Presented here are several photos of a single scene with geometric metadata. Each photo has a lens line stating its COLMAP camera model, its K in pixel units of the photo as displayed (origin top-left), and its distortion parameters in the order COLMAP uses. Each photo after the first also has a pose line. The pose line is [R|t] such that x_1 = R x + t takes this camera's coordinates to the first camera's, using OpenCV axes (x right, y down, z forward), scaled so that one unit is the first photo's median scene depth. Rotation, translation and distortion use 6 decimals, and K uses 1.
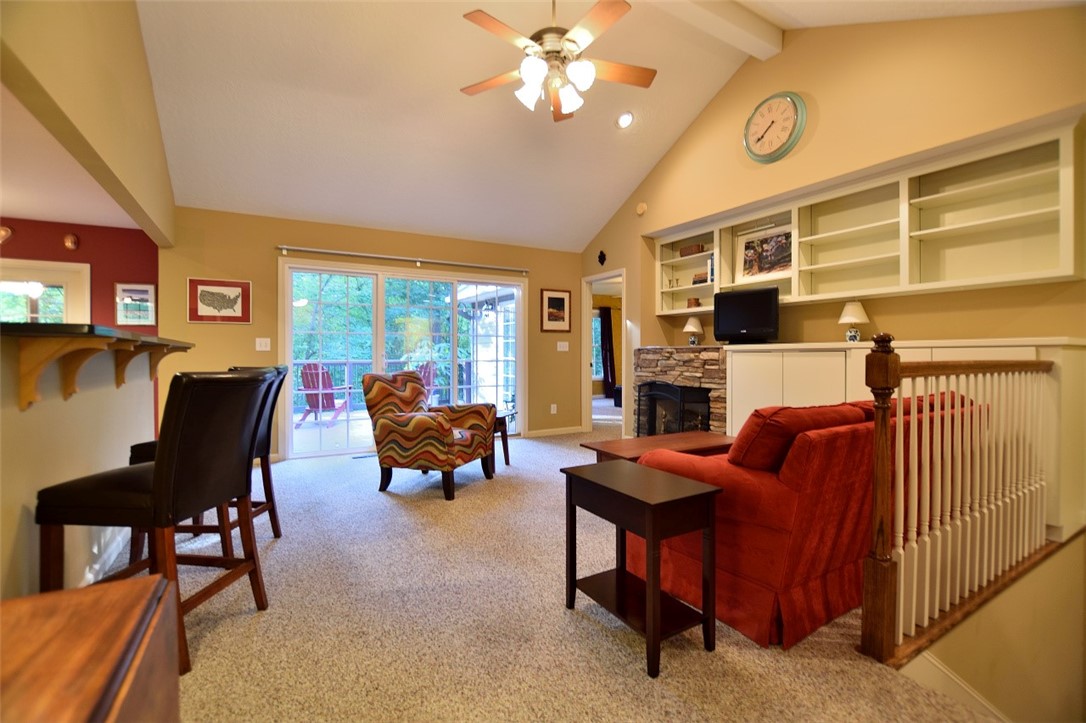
lens RADIAL K [[478.9, 0, 546.4], [0, 478.9, 356.9], [0, 0, 1]] dist [-0.035354, 0.005123]
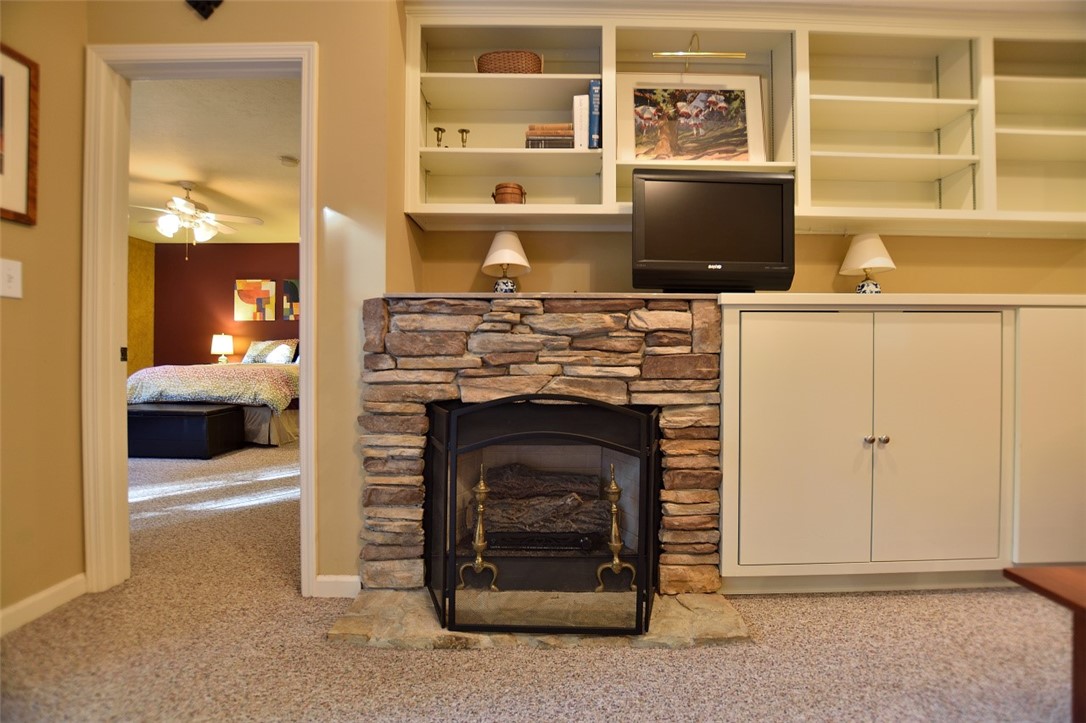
lens RADIAL K [[478.9, 0, 546.4], [0, 478.9, 356.9], [0, 0, 1]] dist [-0.035354, 0.005123]
pose [[0.503661, 0.000470, 0.863901, -0.032360], [0.001161, 0.999999, -0.001221, 0.026639], [-0.863901, 0.001618, 0.503660, 0.866271]]
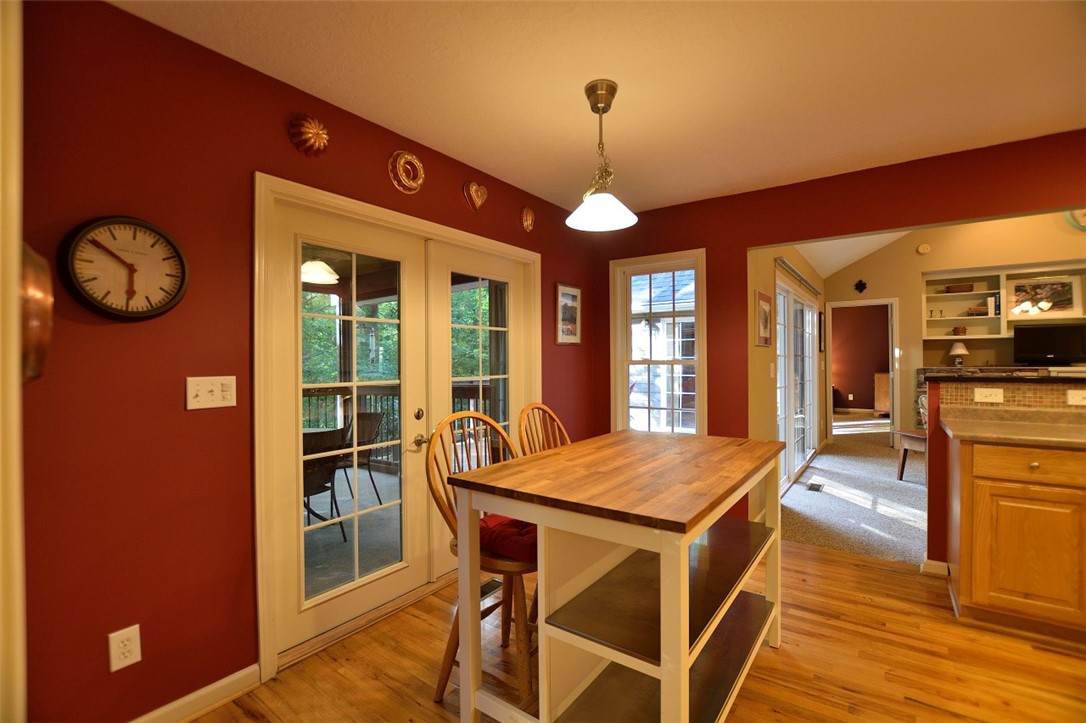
lens RADIAL K [[478.9, 0, 546.4], [0, 478.9, 356.9], [0, 0, 1]] dist [-0.035354, 0.005123]
pose [[0.917780, -0.000247, 0.397090, -1.287195], [0.006162, 0.999888, -0.013620, -0.040540], [-0.397042, 0.014947, 0.917679, 0.364250]]
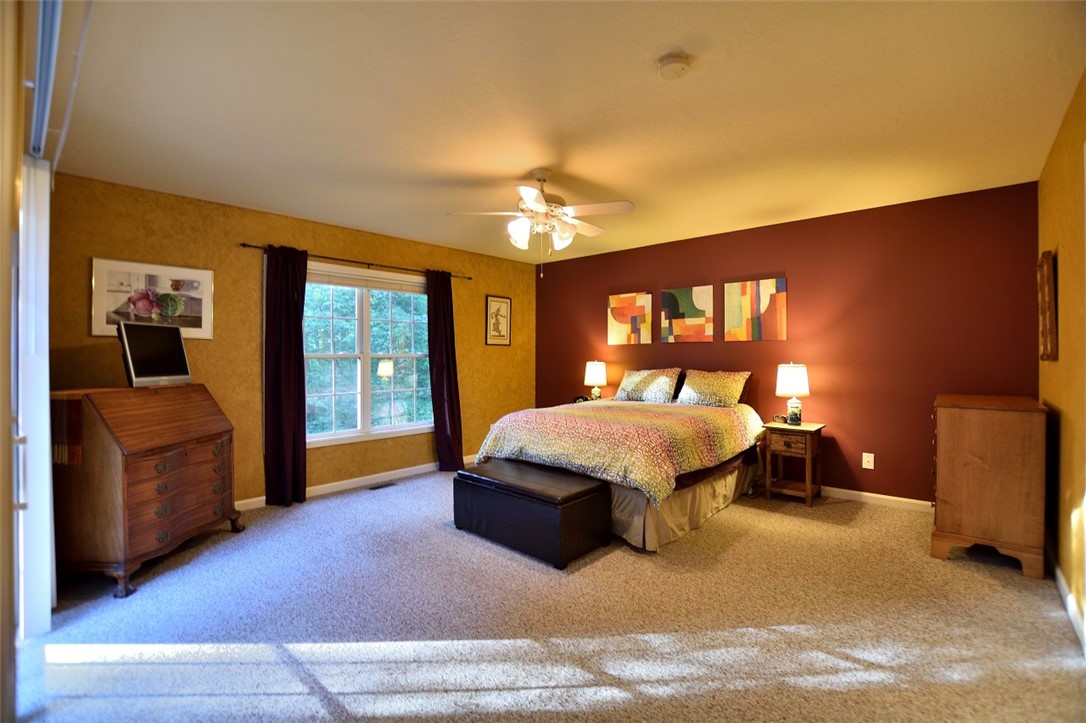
lens RADIAL K [[478.9, 0, 546.4], [0, 478.9, 356.9], [0, 0, 1]] dist [-0.035354, 0.005123]
pose [[0.952895, 0.000979, 0.303298, 0.198189], [0.001060, 0.999978, -0.006560, -0.044519], [-0.303298, 0.006572, 0.952873, 1.271810]]
